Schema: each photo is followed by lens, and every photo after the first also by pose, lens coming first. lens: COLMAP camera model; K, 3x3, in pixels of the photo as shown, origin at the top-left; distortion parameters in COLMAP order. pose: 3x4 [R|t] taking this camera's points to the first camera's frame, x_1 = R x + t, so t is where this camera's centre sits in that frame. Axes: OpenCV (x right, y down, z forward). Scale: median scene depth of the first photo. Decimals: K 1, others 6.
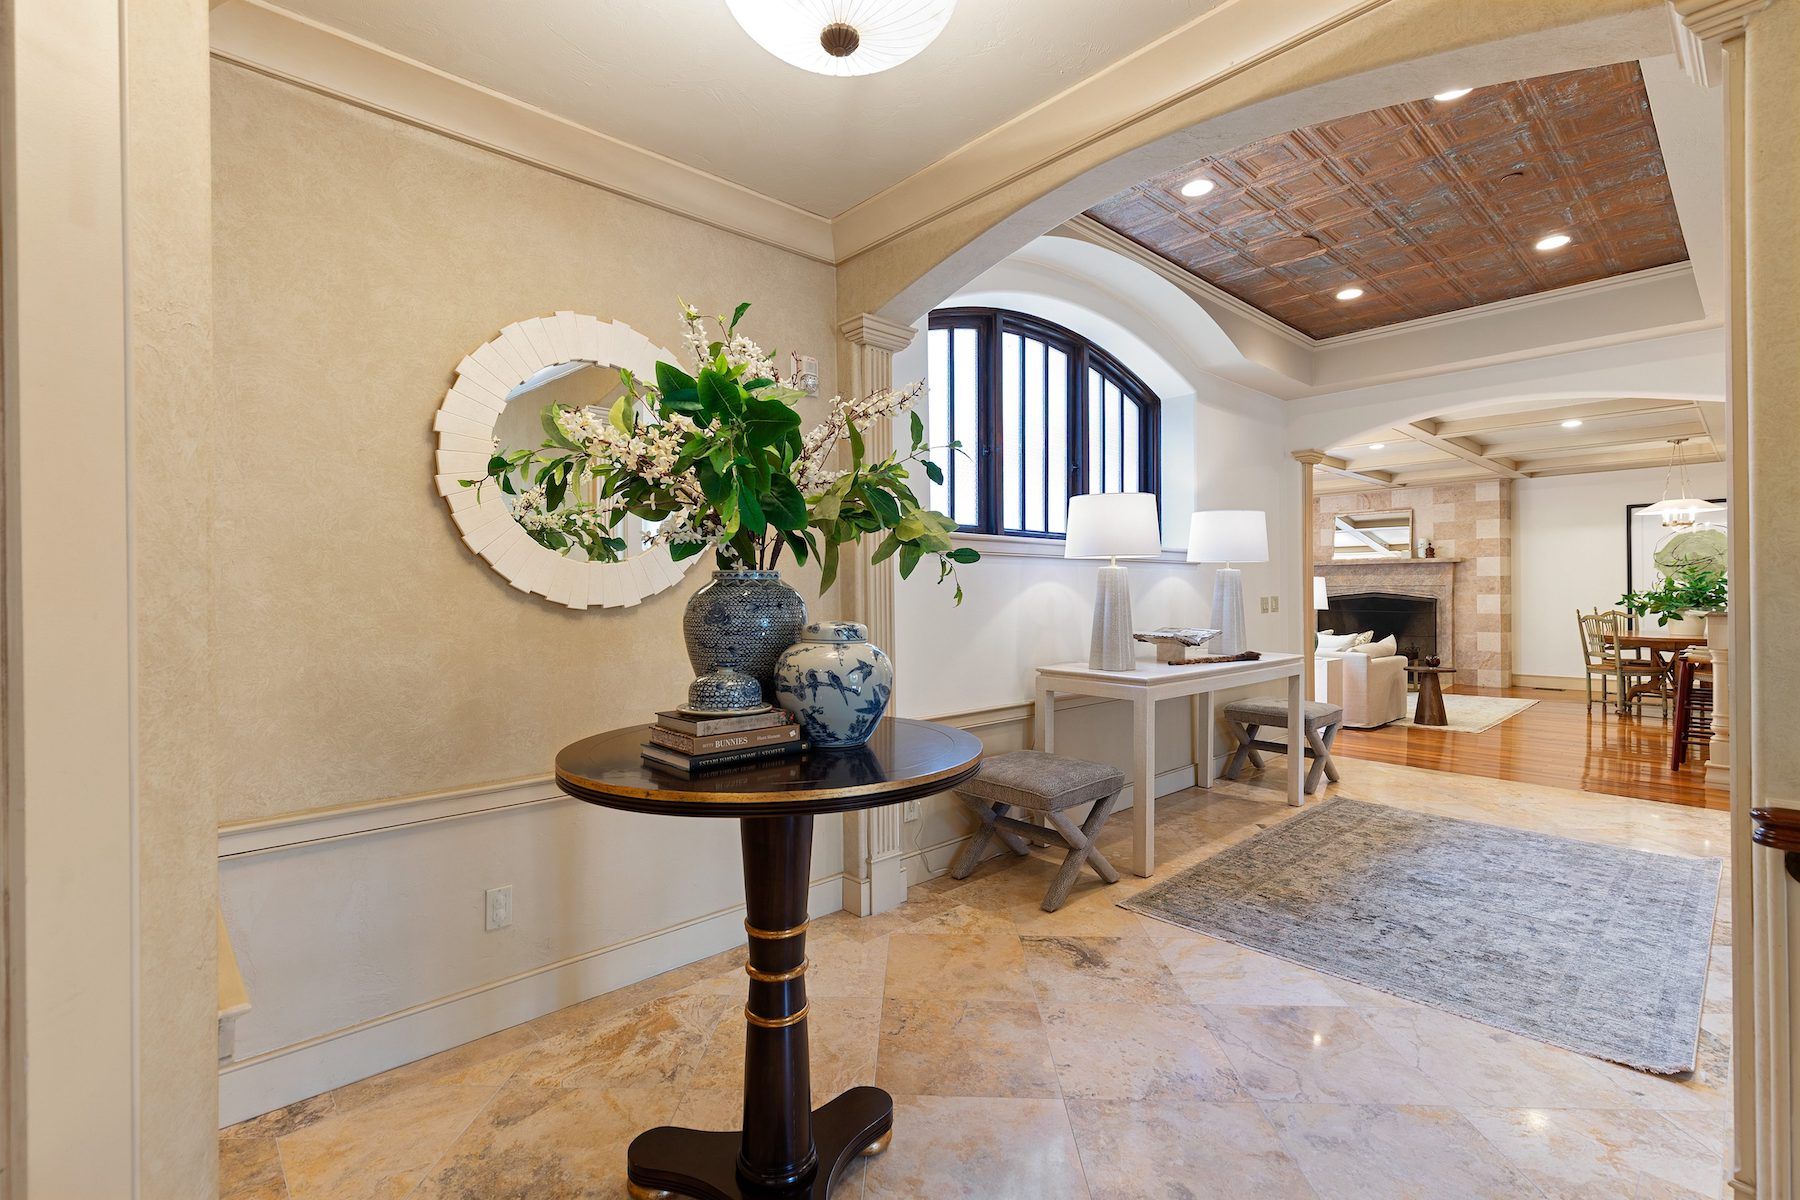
lens RADIAL K [[820.0, 0, 896.7], [0, 820.0, 597.5], [0, 0, 1]] dist [0.009675, -0.001037]
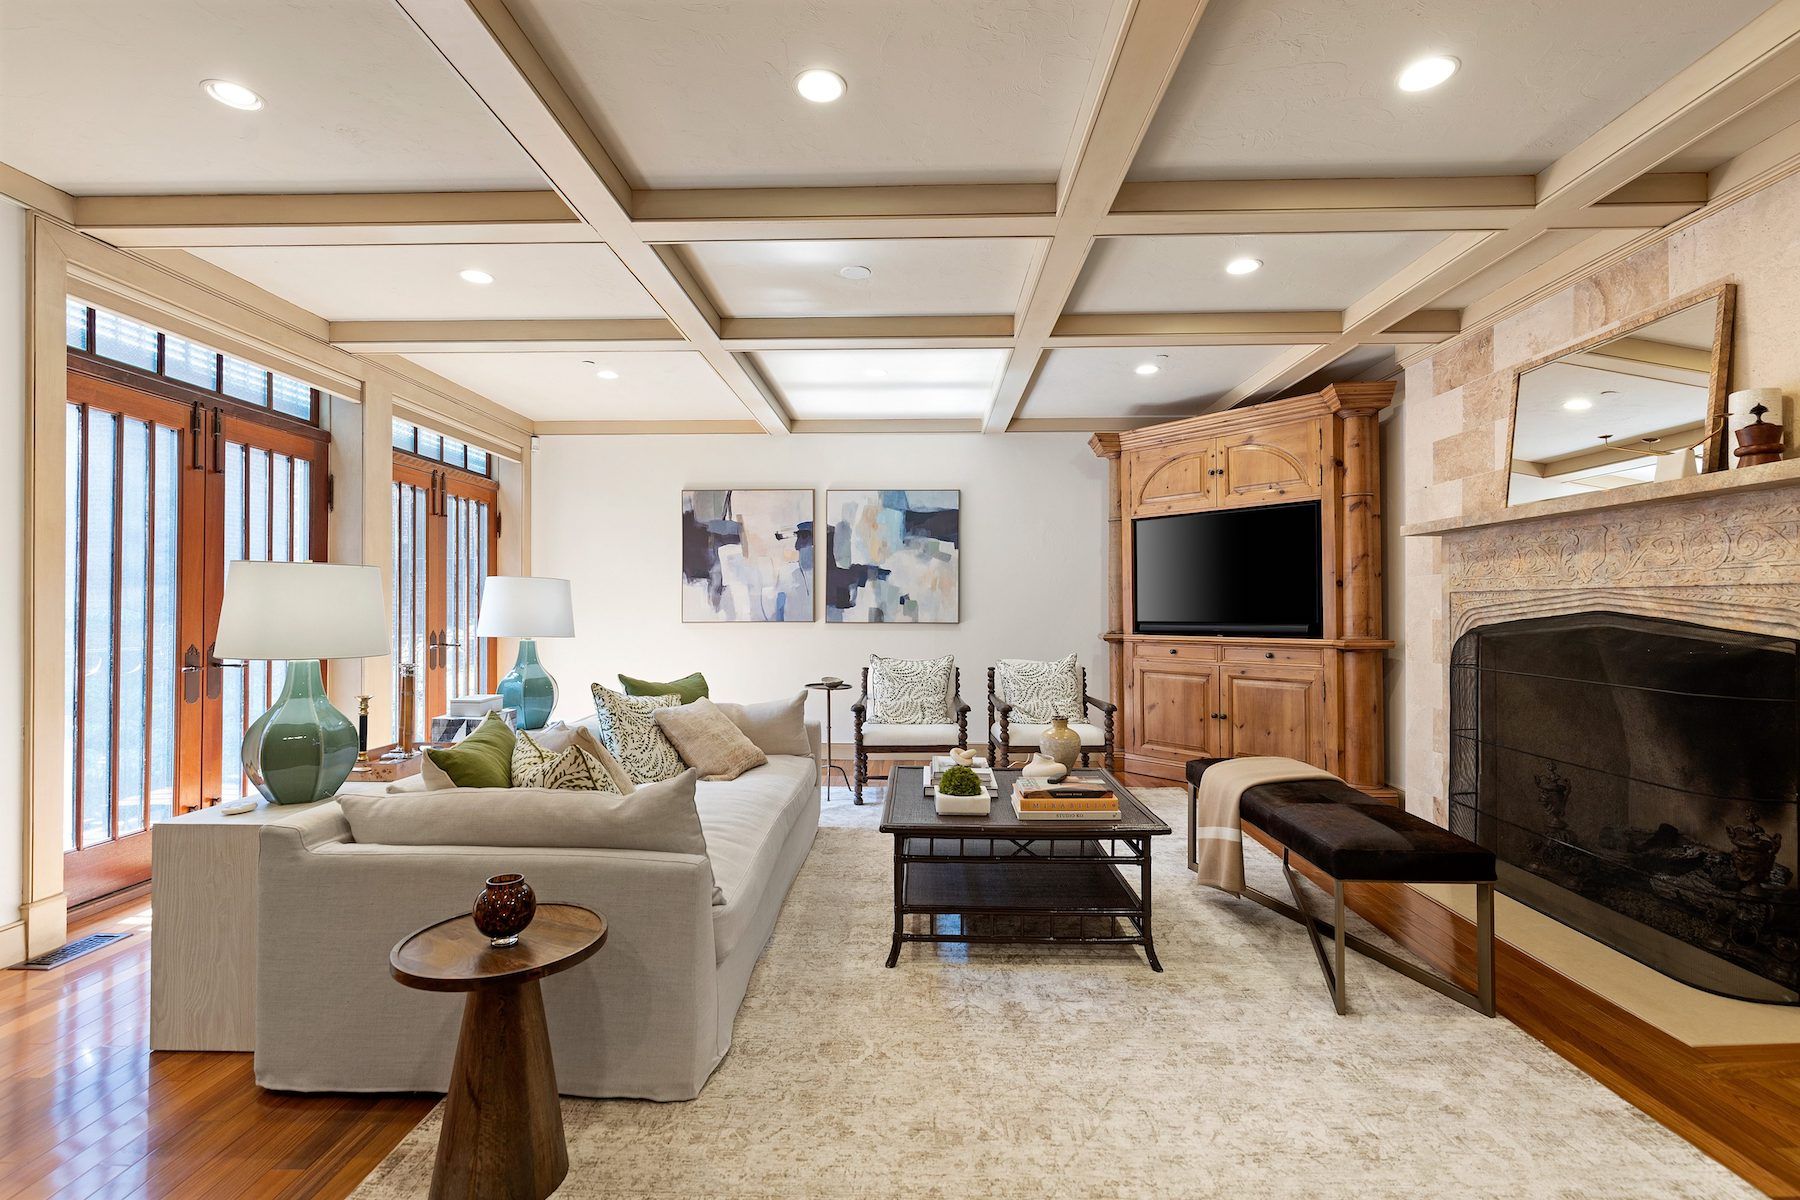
lens RADIAL K [[820.0, 0, 892.4], [0, 820.0, 605.2], [0, 0, 1]] dist [0.009675, -0.001037]
pose [[0.700035, 0.007732, -0.714067, 0.666060], [-0.013803, 0.999901, -0.002705, -0.004365], [0.713975, 0.011750, 0.700072, 0.675945]]
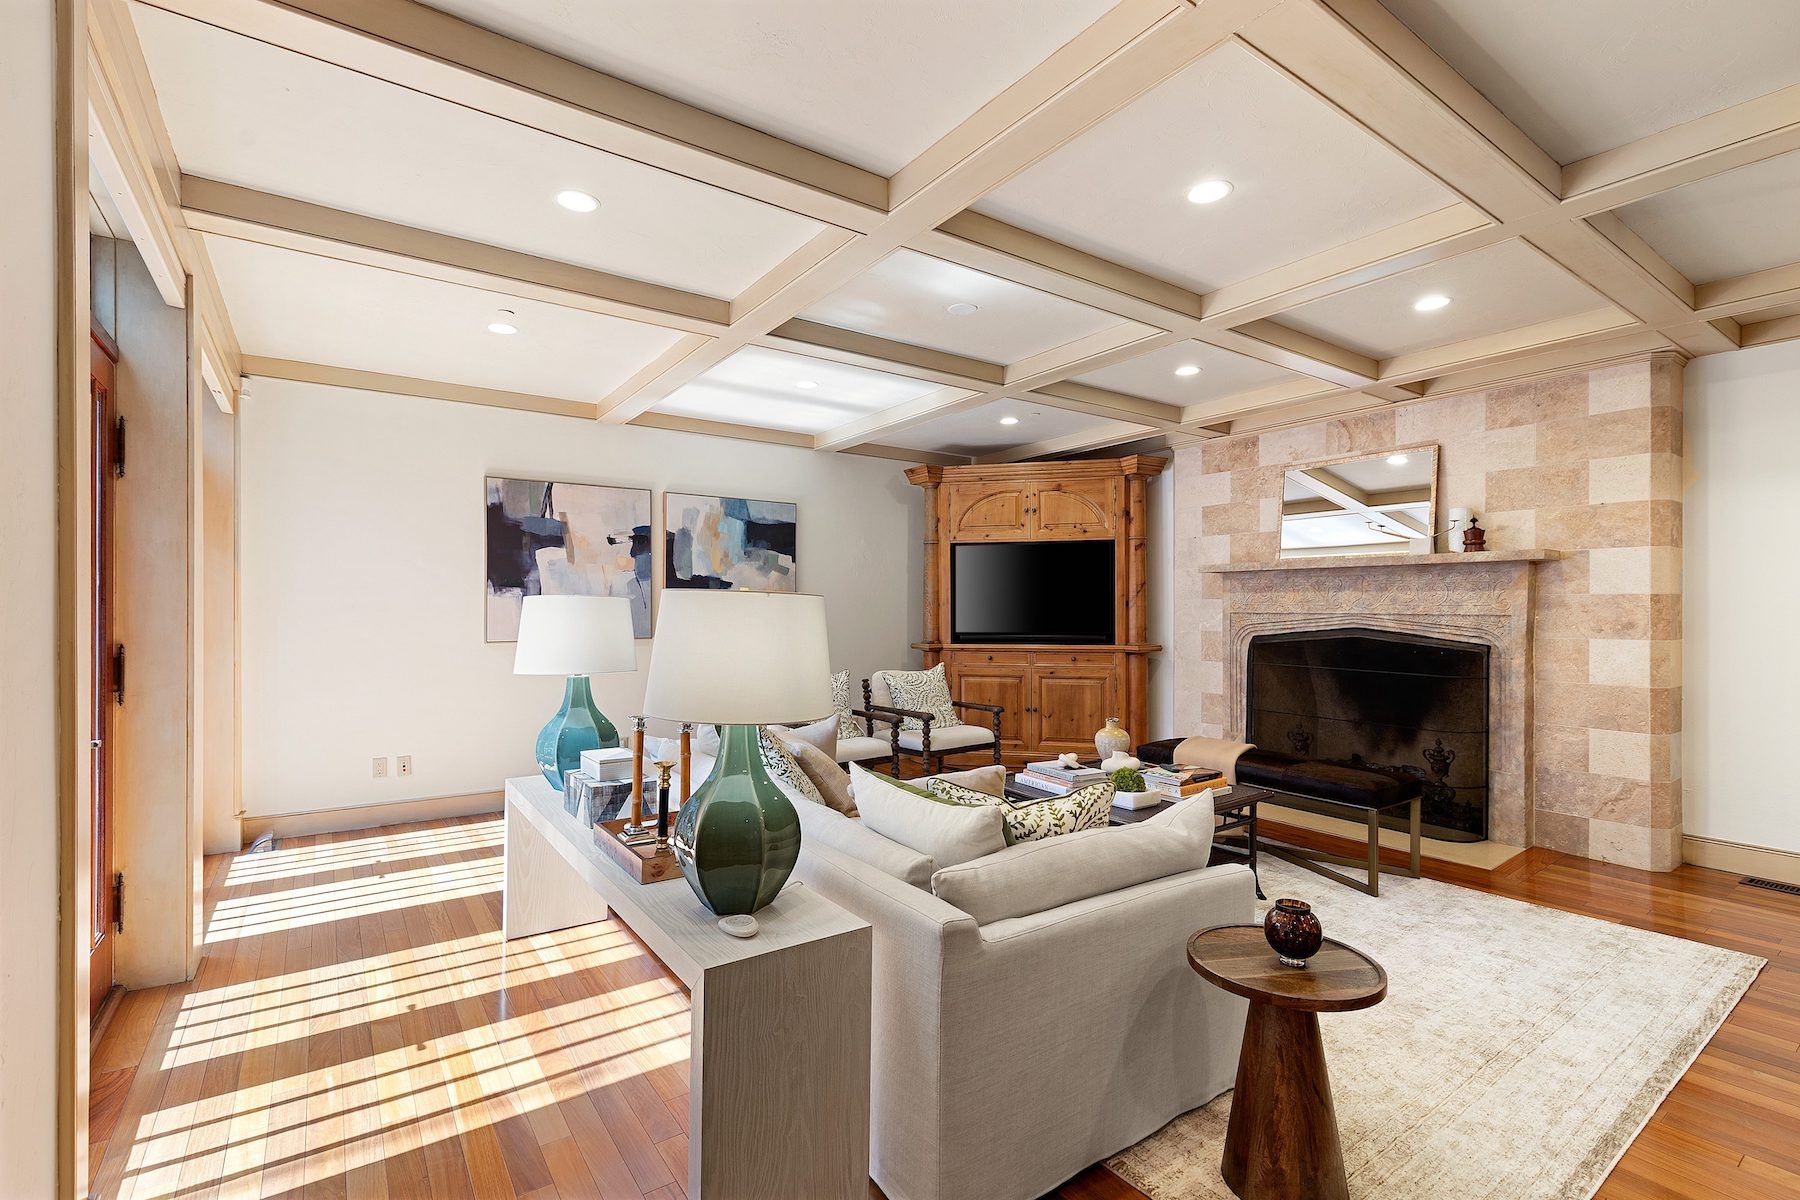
lens RADIAL K [[820.0, 0, 887.7], [0, 820.0, 612.3], [0, 0, 1]] dist [0.009675, -0.001037]
pose [[0.988739, 0.013031, -0.149085, 0.418952], [-0.013473, 0.999907, -0.001955, -0.011286], [0.149046, 0.003941, 0.988822, 0.538476]]
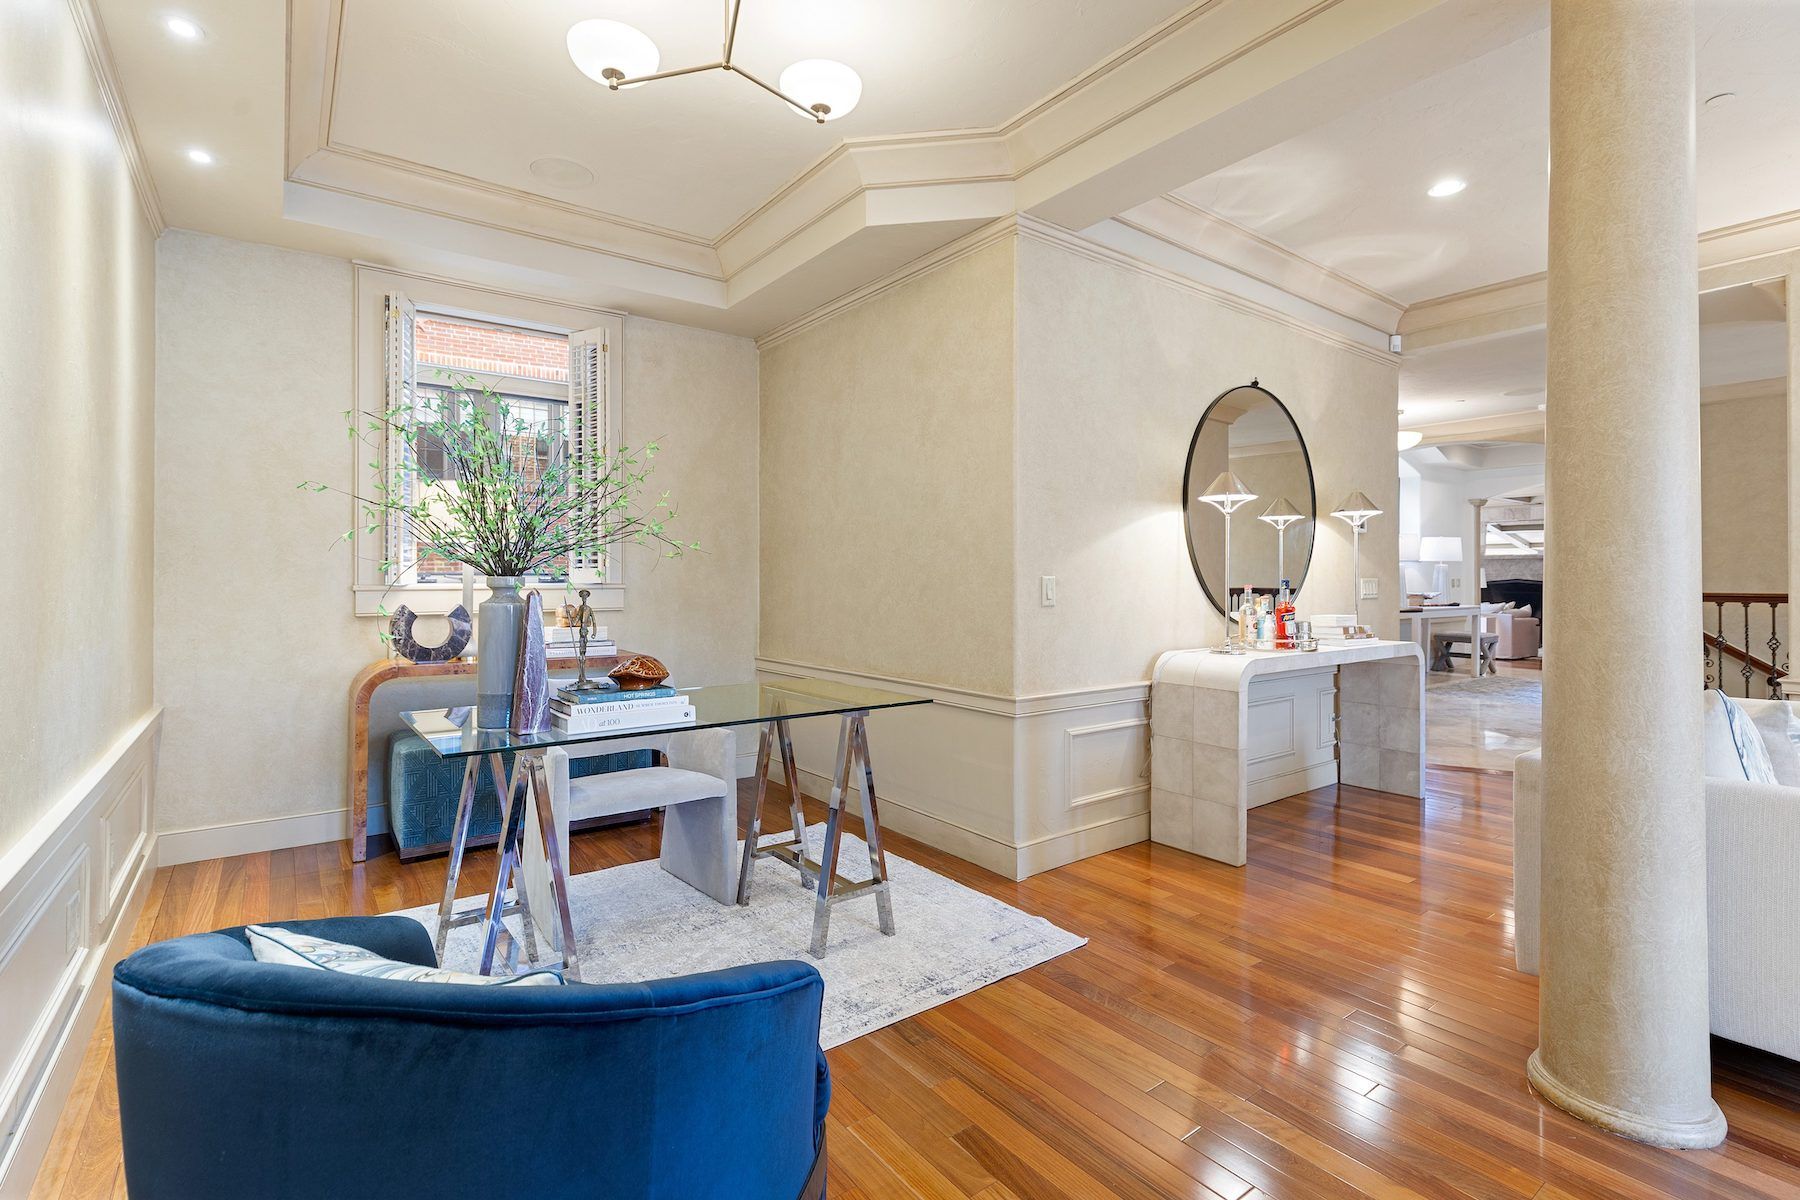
lens RADIAL K [[820.0, 0, 885.4], [0, 820.0, 581.7], [0, 0, 1]] dist [0.009675, -0.001037]
pose [[0.991979, 0.014151, -0.125612, -0.570054], [-0.013931, 0.999900, 0.002630, 0.018216], [0.125637, -0.000859, 0.992076, -0.974070]]
